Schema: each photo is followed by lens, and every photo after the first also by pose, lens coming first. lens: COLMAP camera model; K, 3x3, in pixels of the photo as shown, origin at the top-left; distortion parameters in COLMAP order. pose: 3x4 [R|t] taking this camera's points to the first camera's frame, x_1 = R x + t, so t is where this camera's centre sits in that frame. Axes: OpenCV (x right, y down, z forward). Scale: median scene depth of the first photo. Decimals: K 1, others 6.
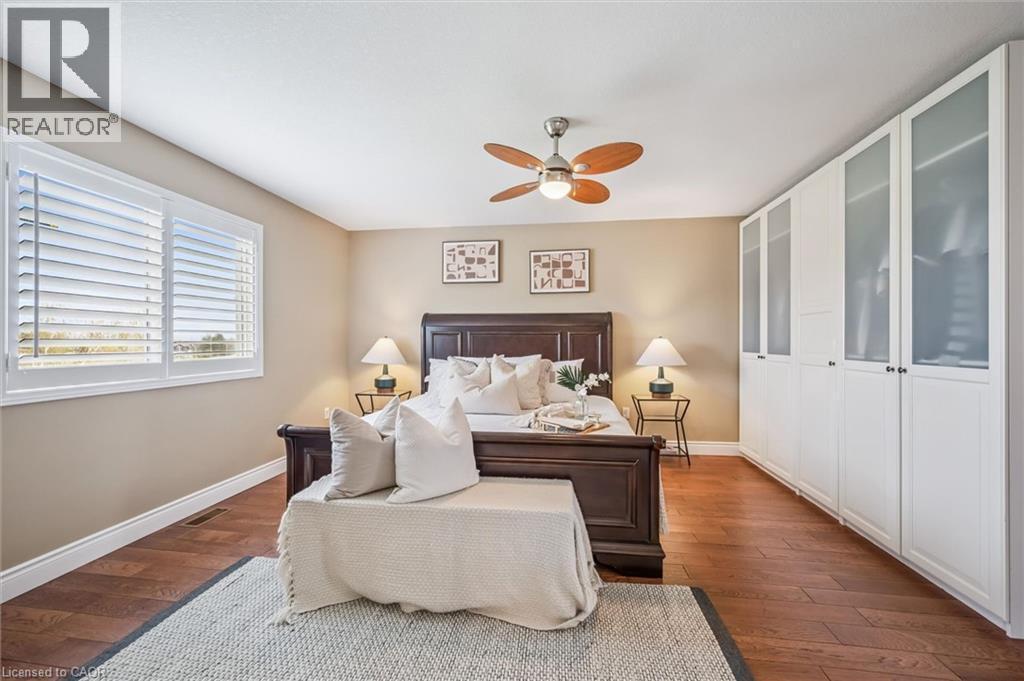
lens RADIAL K [[404.6, 0, 513.4], [0, 404.6, 339.8], [0, 0, 1]] dist [-0.000412, -0.000160]
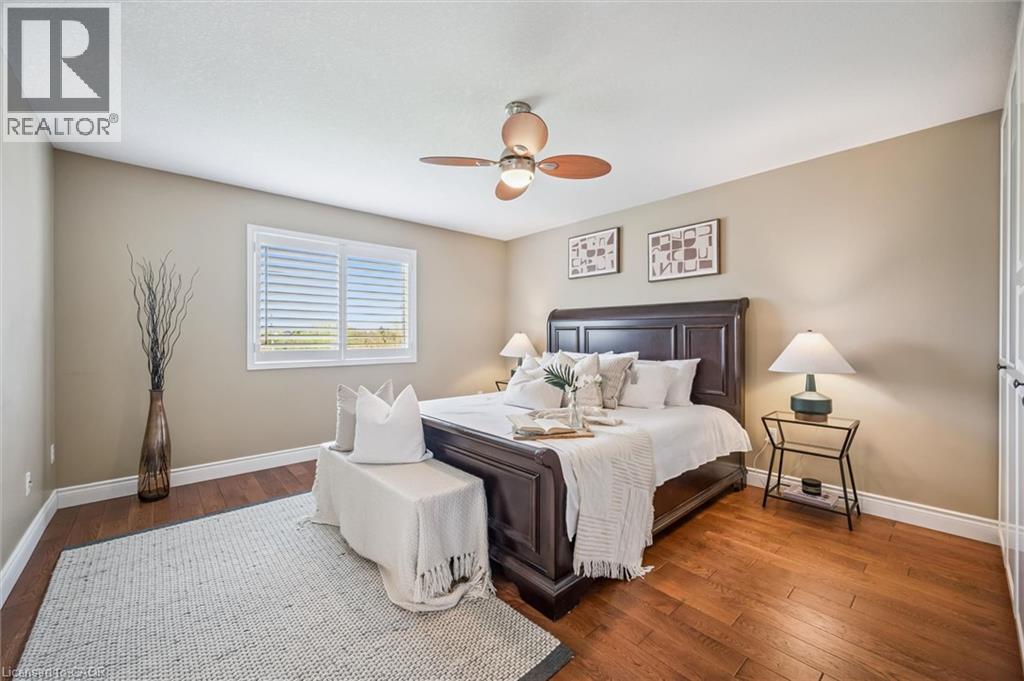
lens RADIAL K [[404.6, 0, 517.5], [0, 404.6, 336.8], [0, 0, 1]] dist [-0.000412, -0.000160]
pose [[0.761031, 0.002524, -0.648711, 0.398922], [0.001898, 0.999979, 0.006118, -0.001588], [0.648713, -0.005887, 0.761010, 0.149214]]
